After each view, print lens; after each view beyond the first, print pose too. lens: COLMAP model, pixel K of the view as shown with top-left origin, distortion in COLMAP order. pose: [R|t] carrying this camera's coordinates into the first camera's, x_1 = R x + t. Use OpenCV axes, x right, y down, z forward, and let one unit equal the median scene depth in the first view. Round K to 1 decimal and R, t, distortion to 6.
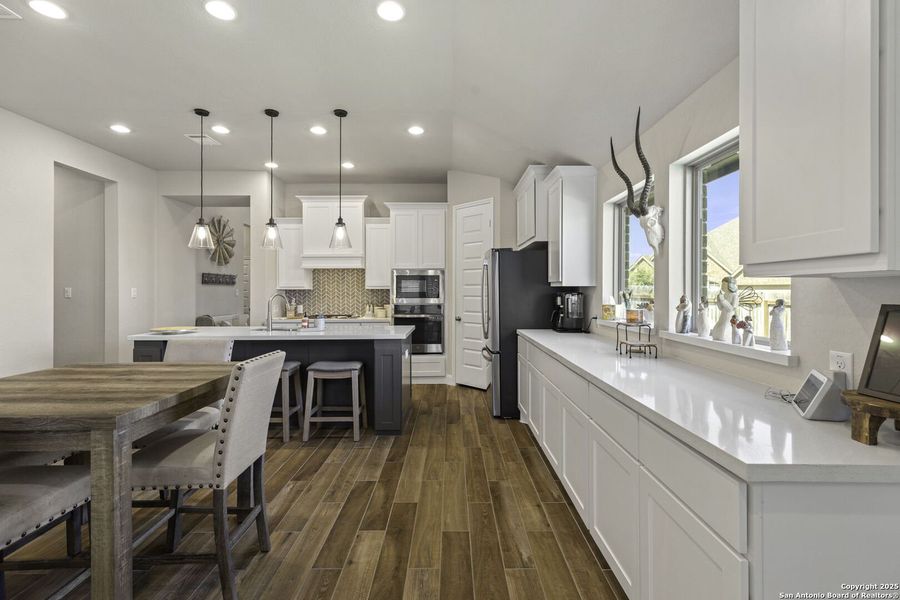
lens RADIAL K [[405.5, 0, 453.4], [0, 405.5, 290.6], [0, 0, 1]] dist [0.000150, -0.000175]
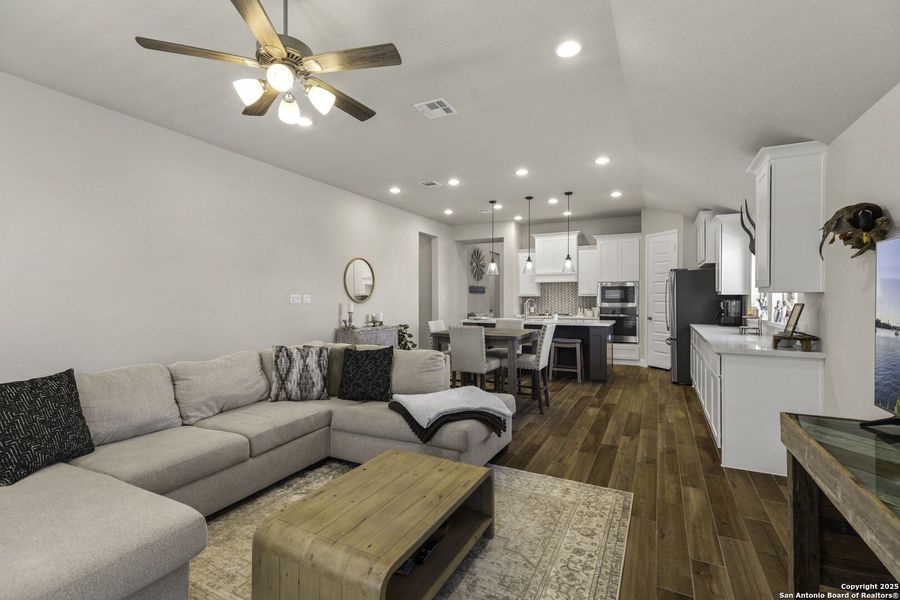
lens RADIAL K [[409.3, 0, 450.0], [0, 409.3, 300.0], [0, 0, 1]] dist [0.001143, -0.000066]
pose [[0.887092, 0.003576, -0.461579, 0.073355], [0.000109, 0.999968, 0.007957, -0.003043], [0.461593, -0.007109, 0.887063, -0.747070]]
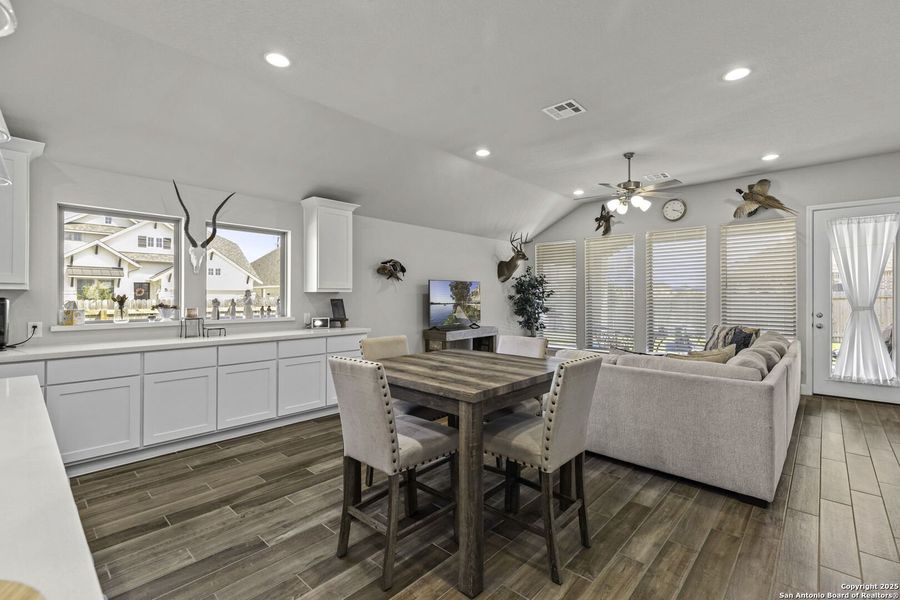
lens RADIAL K [[404.6, 0, 453.6], [0, 404.6, 292.6], [0, 0, 1]] dist [0.000470, -0.000304]
pose [[-0.728588, 0.004450, 0.684937, -0.852086], [-0.000703, 0.999974, -0.007244, -0.001370], [-0.684951, -0.005759, -0.728566, 0.953495]]
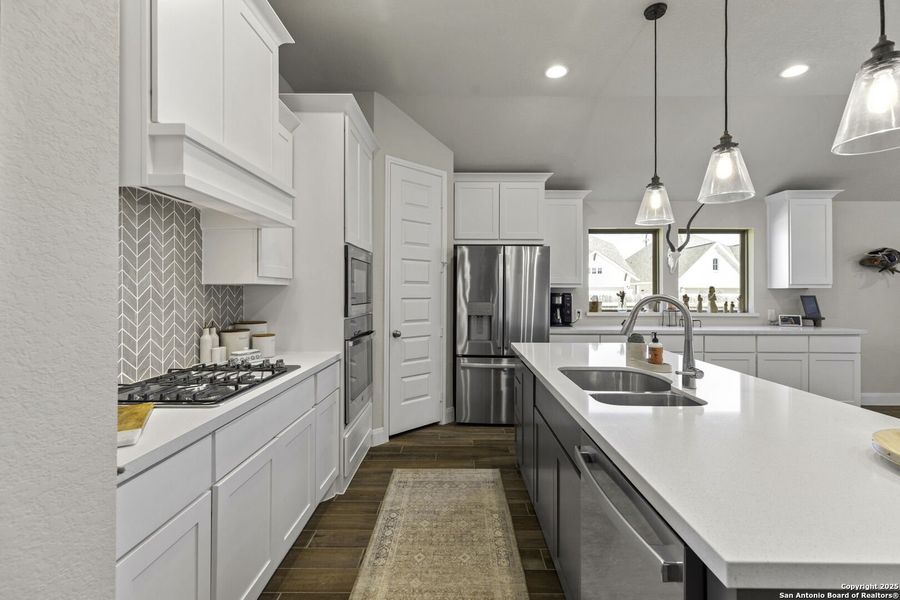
lens RADIAL K [[405.5, 0, 453.4], [0, 405.5, 290.6], [0, 0, 1]] dist [0.000150, -0.000175]
pose [[0.025951, 0.002721, 0.999660, -0.924291], [-0.001179, 0.999996, -0.002691, -0.000317], [-0.999663, -0.001109, 0.025954, 1.290170]]
